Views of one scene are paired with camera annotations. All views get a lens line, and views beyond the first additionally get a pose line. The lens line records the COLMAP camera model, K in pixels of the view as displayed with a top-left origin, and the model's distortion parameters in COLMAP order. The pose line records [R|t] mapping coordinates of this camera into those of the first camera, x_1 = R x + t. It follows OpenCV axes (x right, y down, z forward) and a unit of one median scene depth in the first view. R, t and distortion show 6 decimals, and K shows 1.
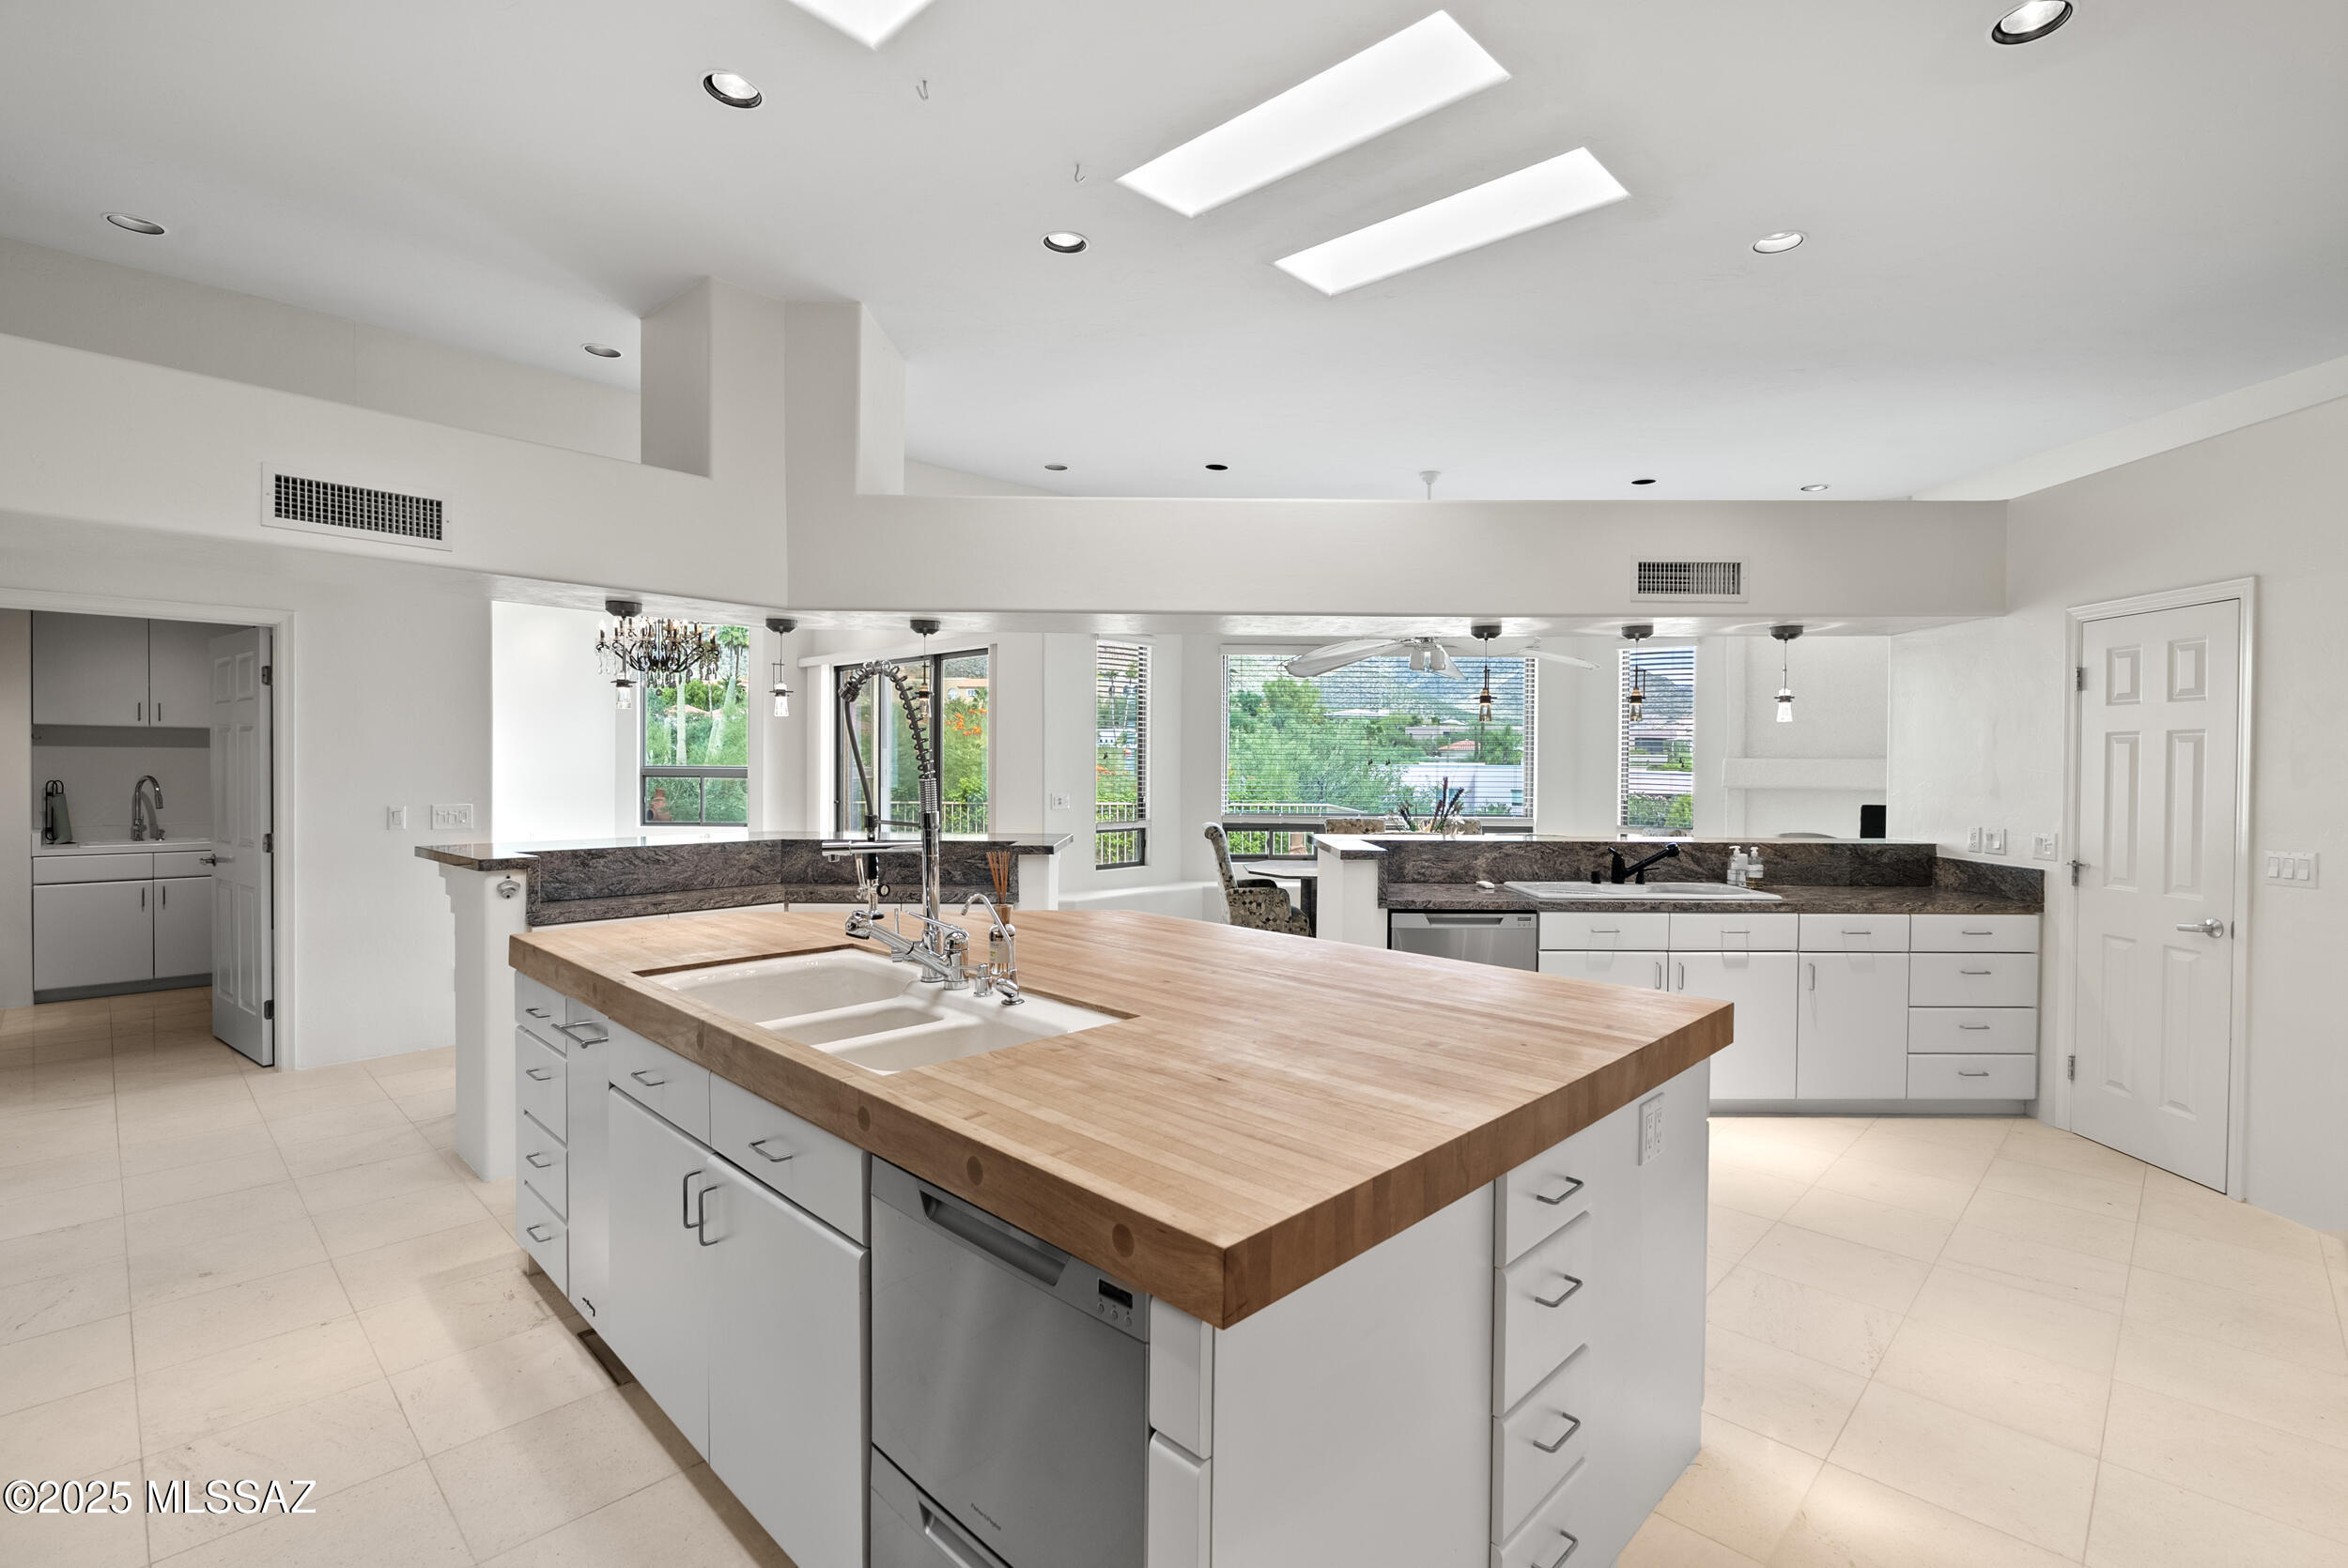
lens RADIAL K [[1067.4, 0, 1175.0], [0, 1067.4, 781.0], [0, 0, 1]] dist [-0.005917, 0.003326]
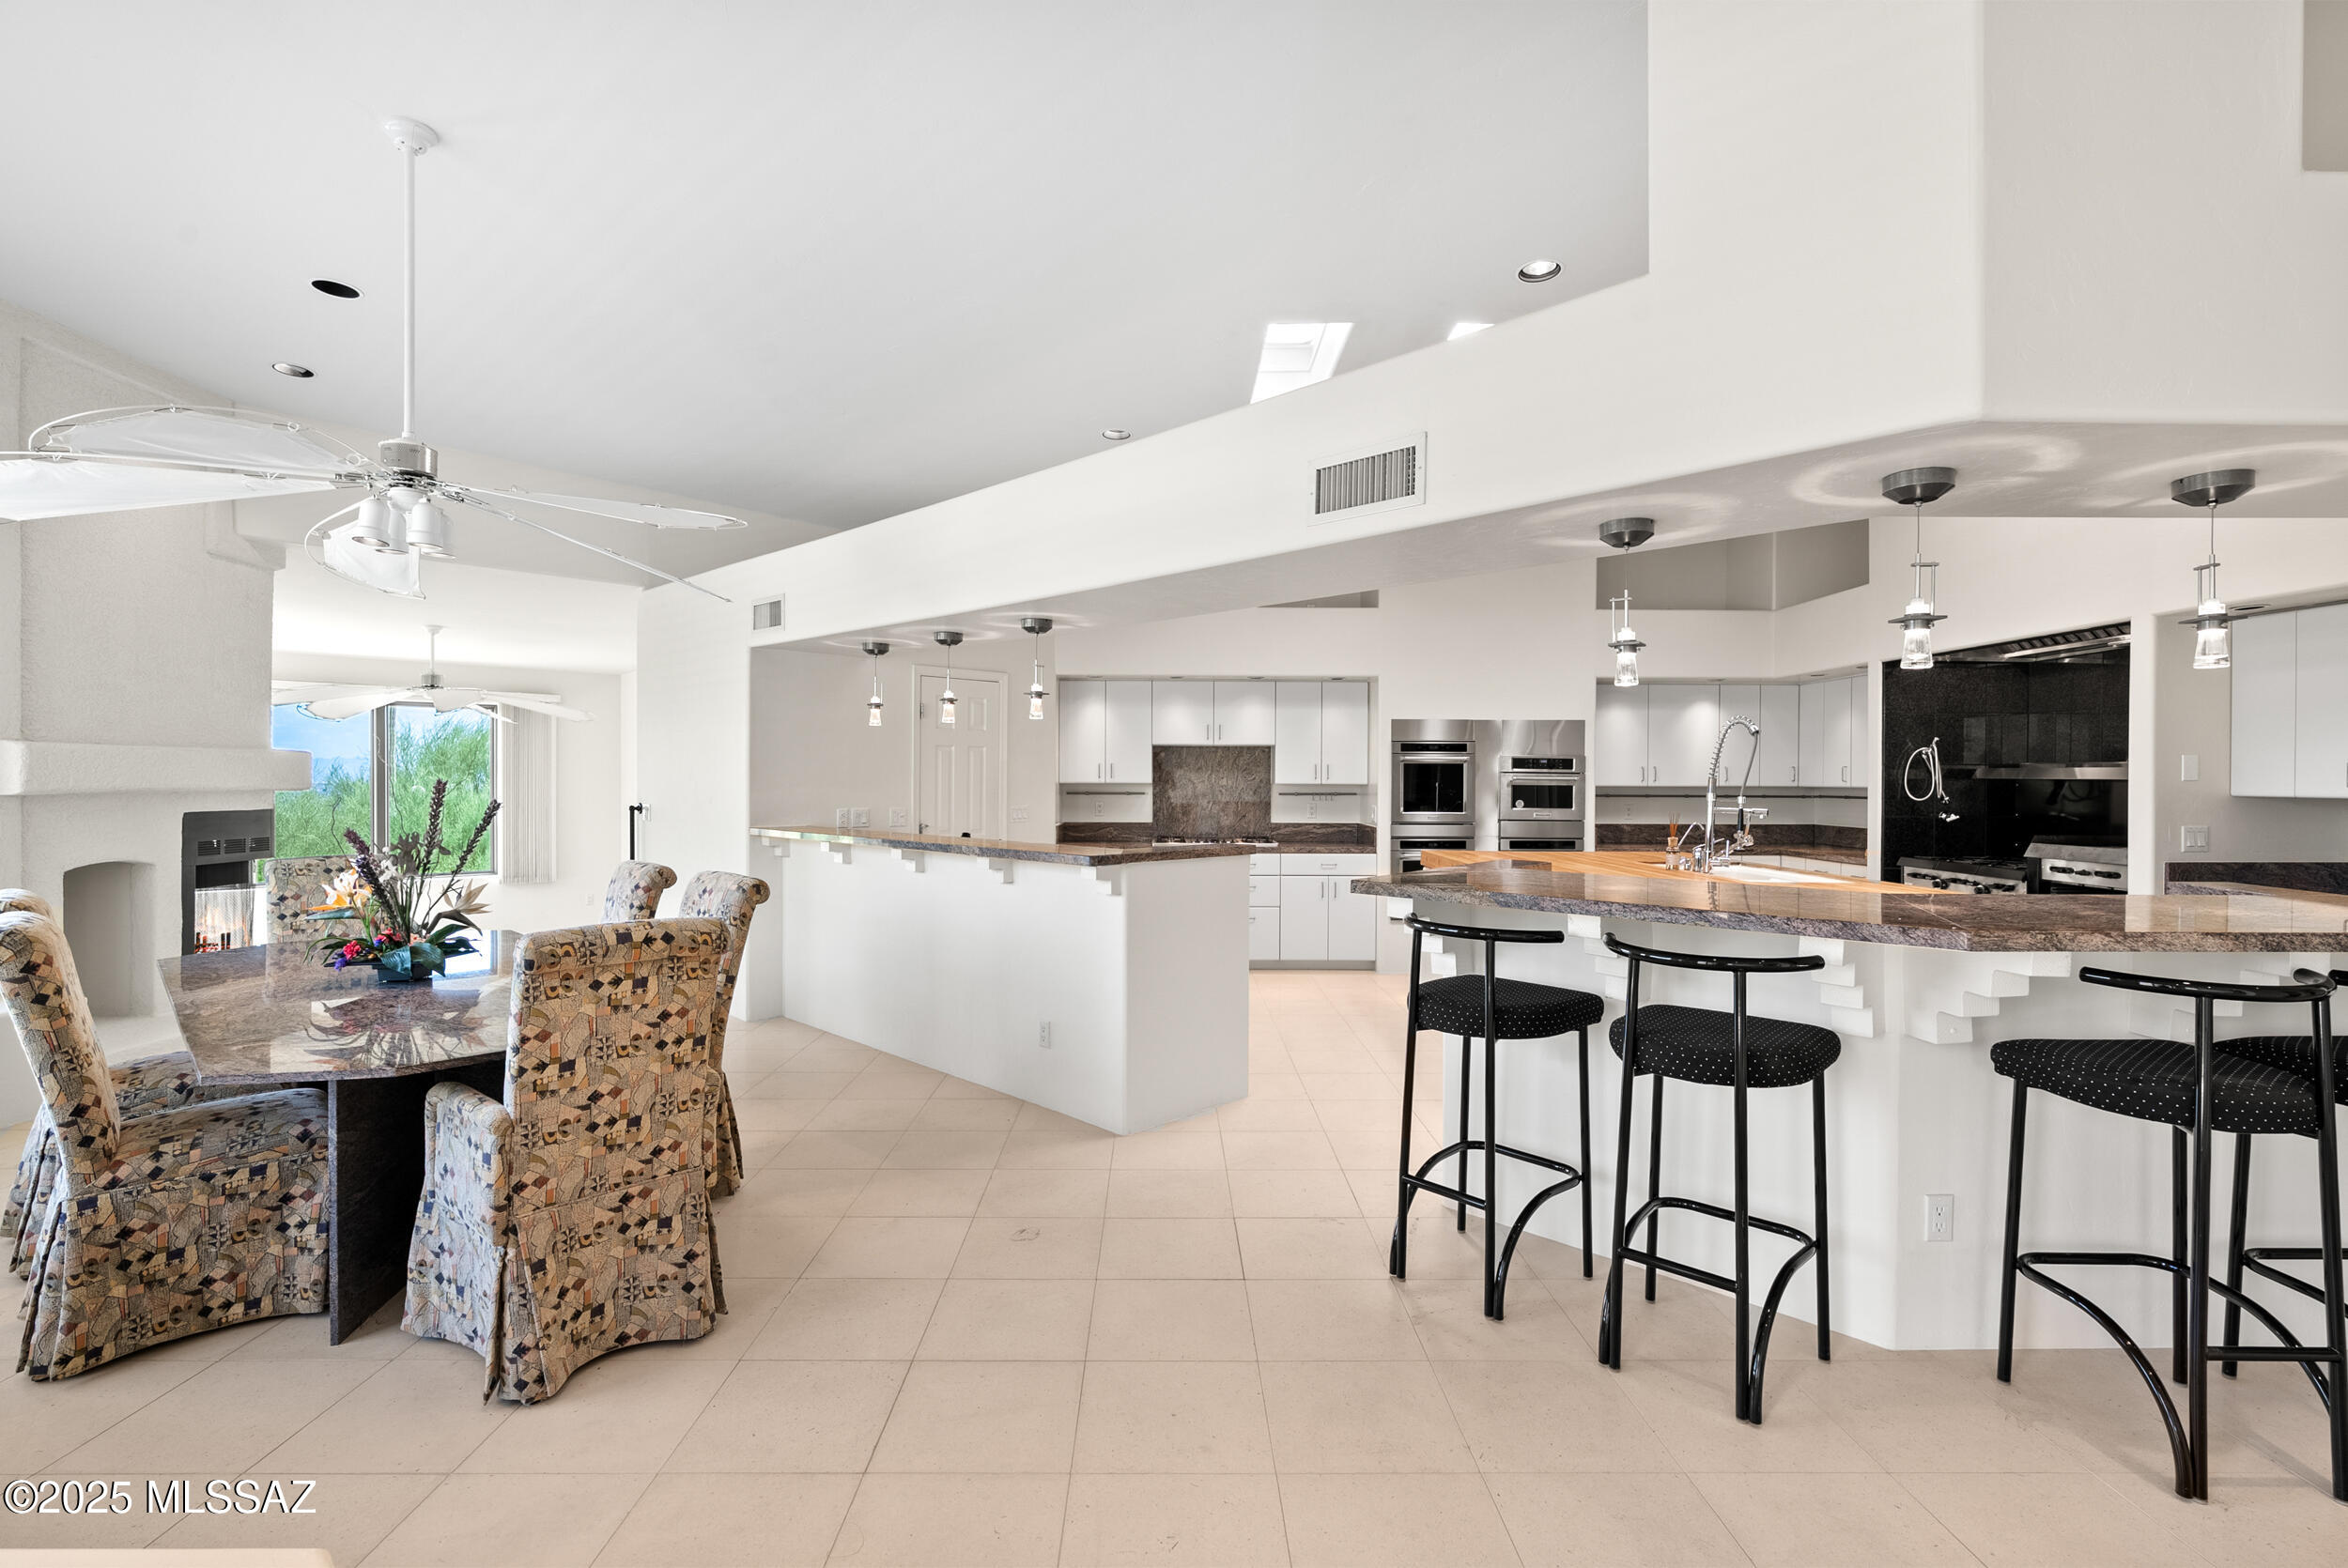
lens RADIAL K [[1067.4, 0, 1171.7], [0, 1067.4, 782.5], [0, 0, 1]] dist [-0.005917, 0.003326]
pose [[-0.702033, -0.014561, 0.711996, -0.859065], [0.000072, 0.999789, 0.020518, -0.031538], [-0.712145, 0.014456, -0.701884, 2.793969]]
